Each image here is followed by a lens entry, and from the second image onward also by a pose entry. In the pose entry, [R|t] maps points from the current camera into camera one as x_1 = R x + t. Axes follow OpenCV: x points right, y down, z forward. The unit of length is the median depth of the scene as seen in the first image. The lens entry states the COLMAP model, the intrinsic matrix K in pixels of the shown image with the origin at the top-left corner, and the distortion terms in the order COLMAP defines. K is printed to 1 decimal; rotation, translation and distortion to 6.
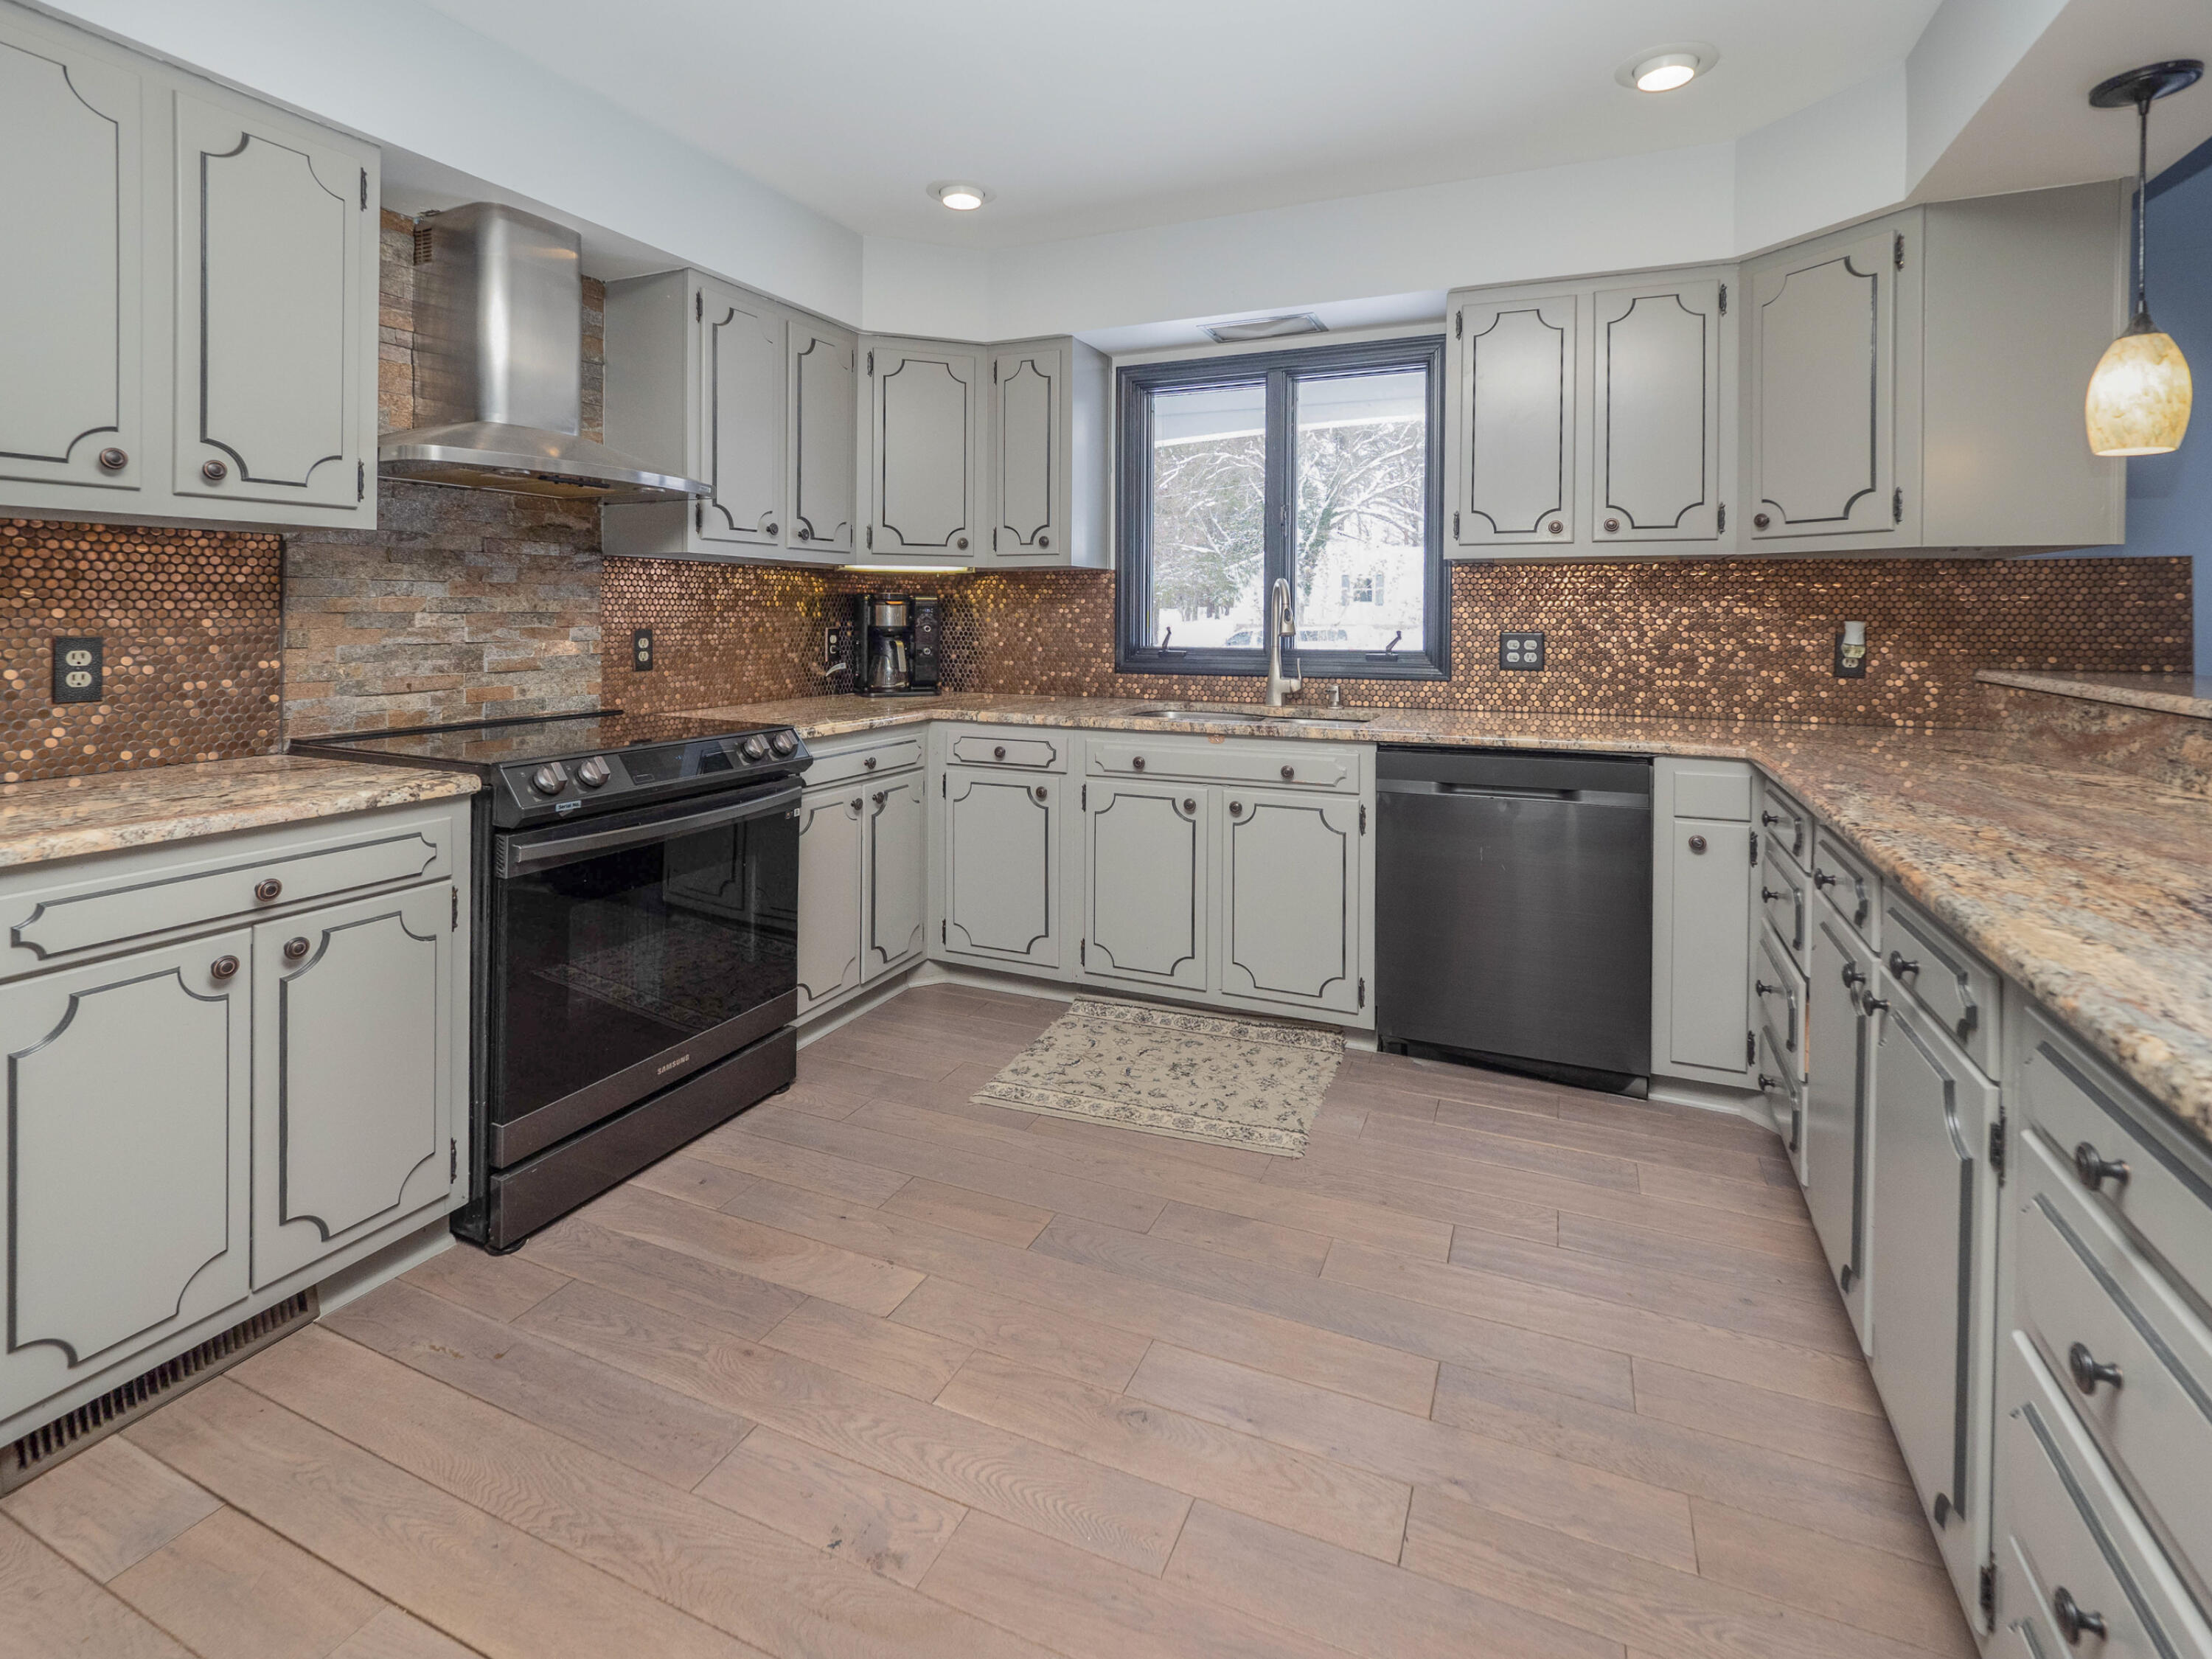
lens RADIAL K [[910.9, 0, 1112.4], [0, 910.9, 699.1], [0, 0, 1]] dist [0.002366, -0.004253]
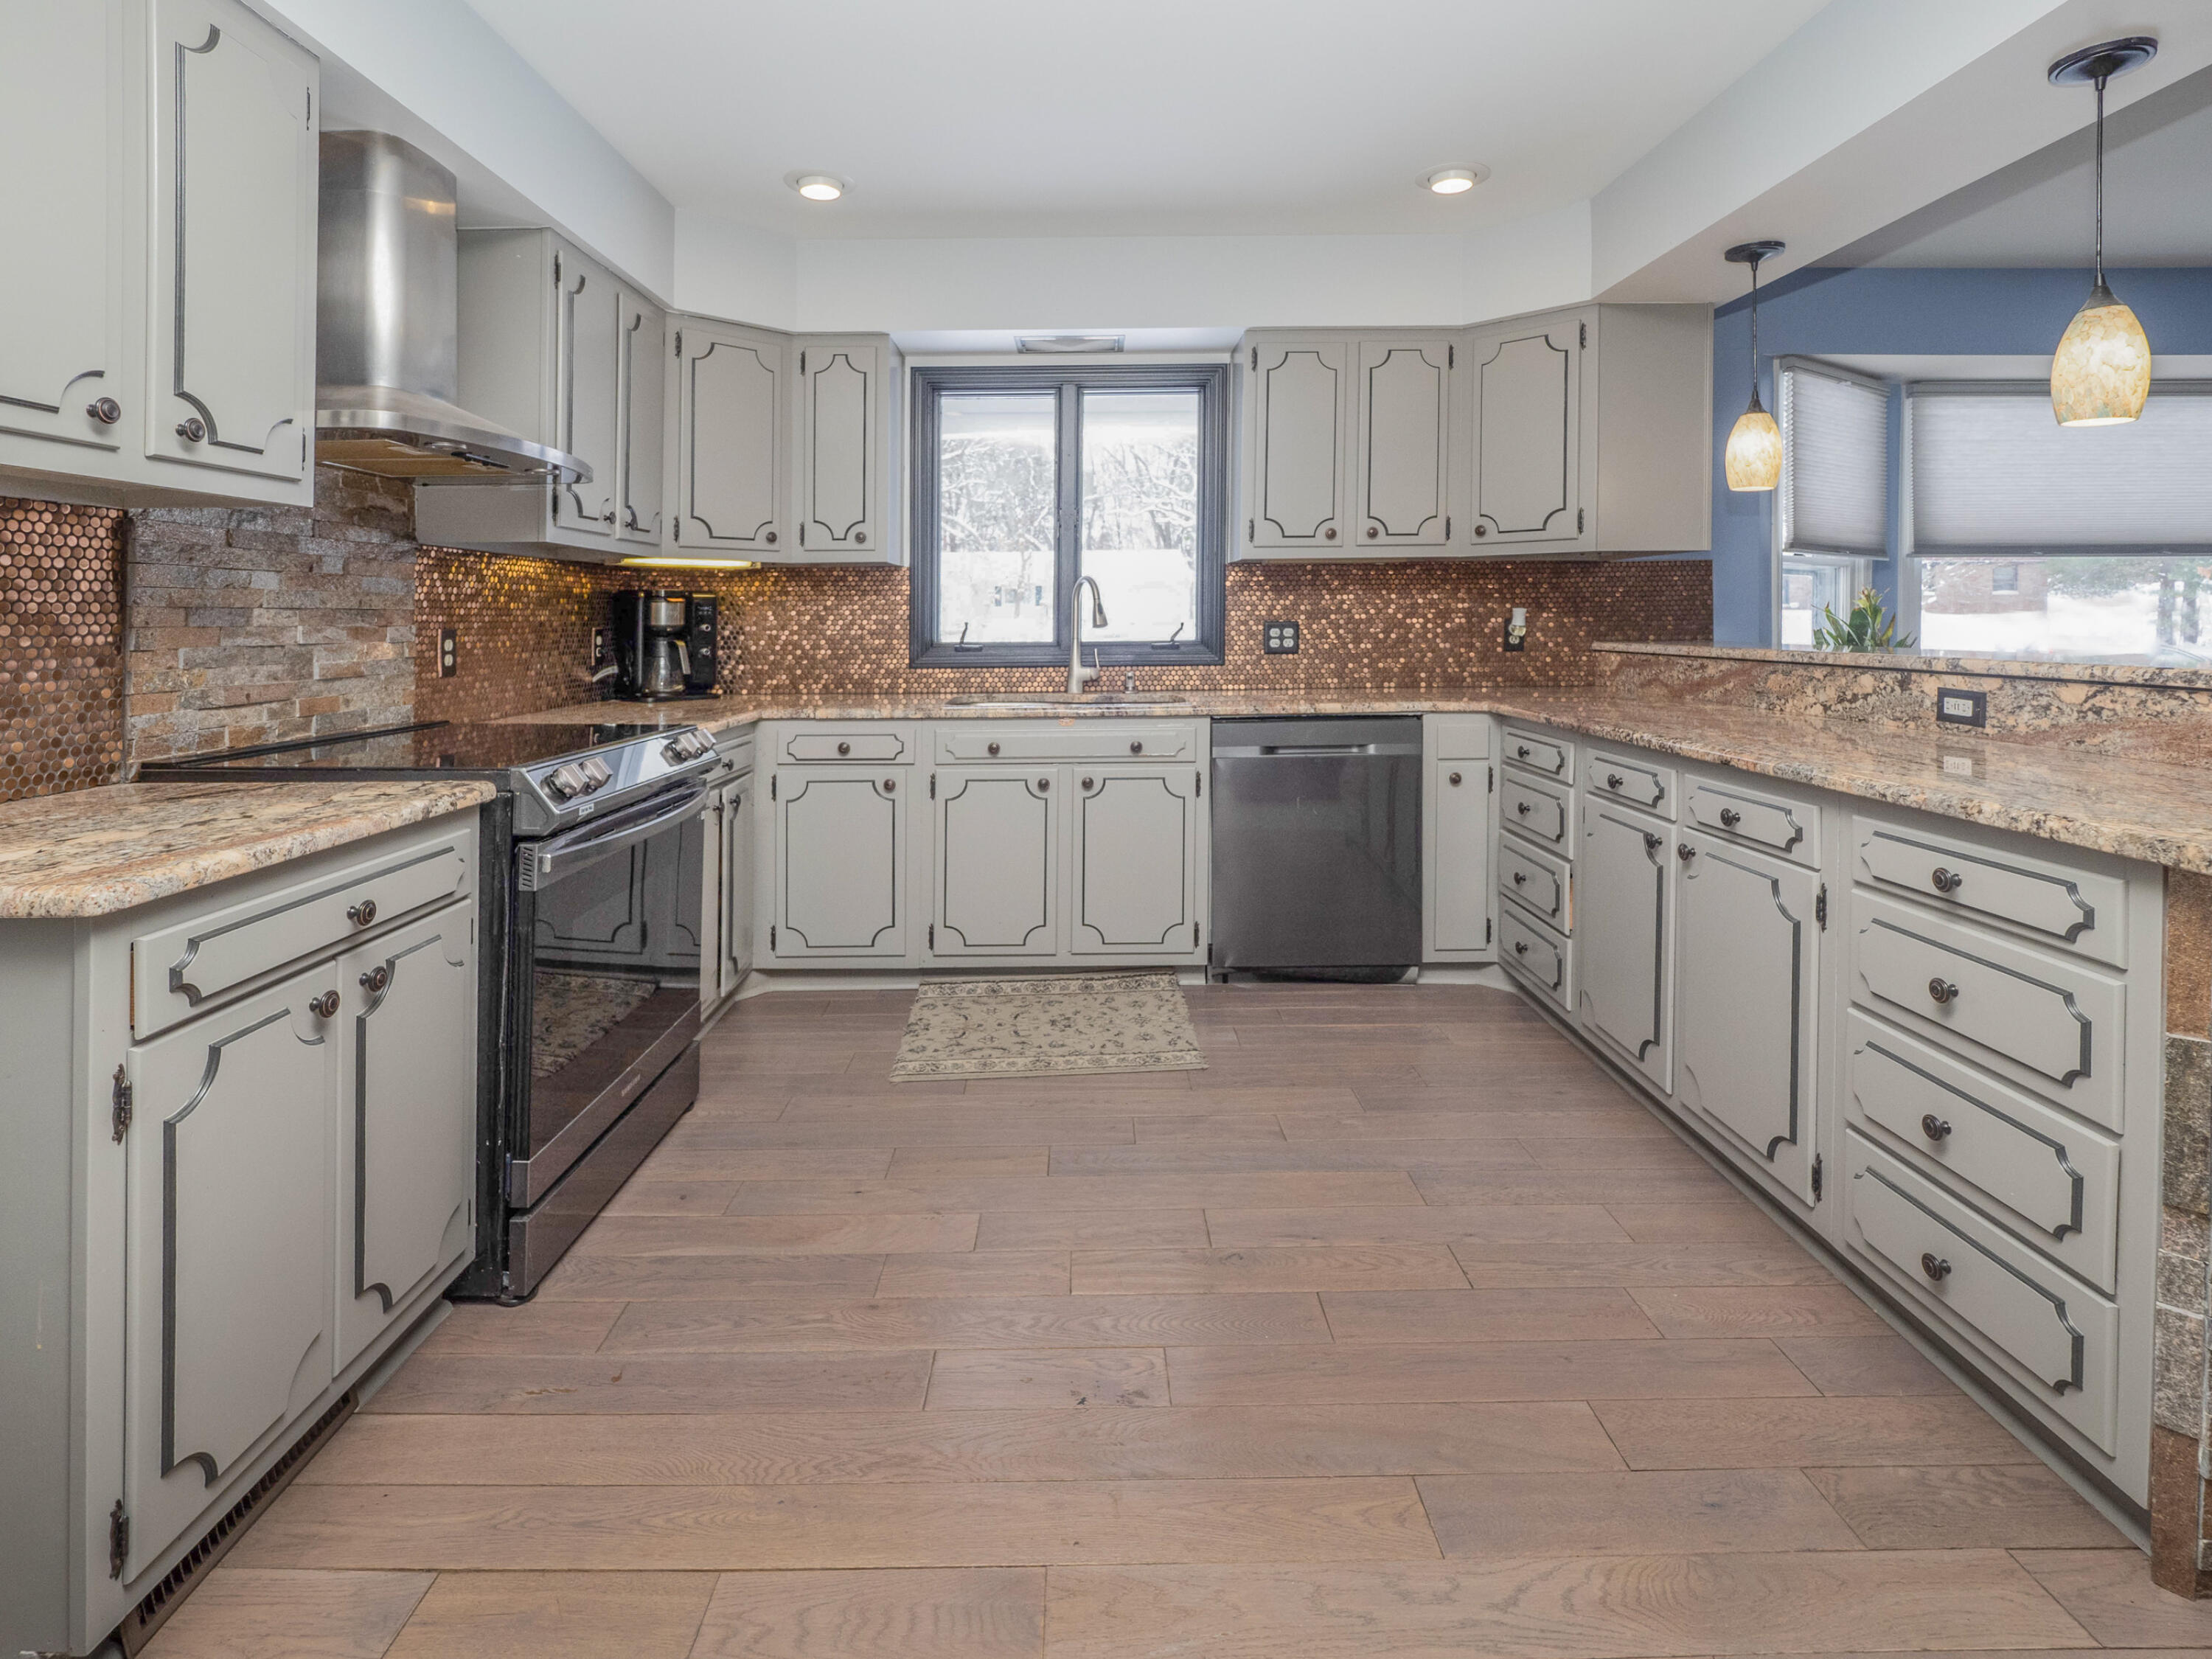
lens RADIAL K [[943.2, 0, 1007.8], [0, 943.2, 724.3], [0, 0, 1]] dist [0.007741, -0.009738]
pose [[0.938797, -0.049531, 0.340891, -0.369380], [0.043960, 0.998744, 0.024053, 0.018266], [-0.341654, -0.007596, 0.939795, -0.043028]]
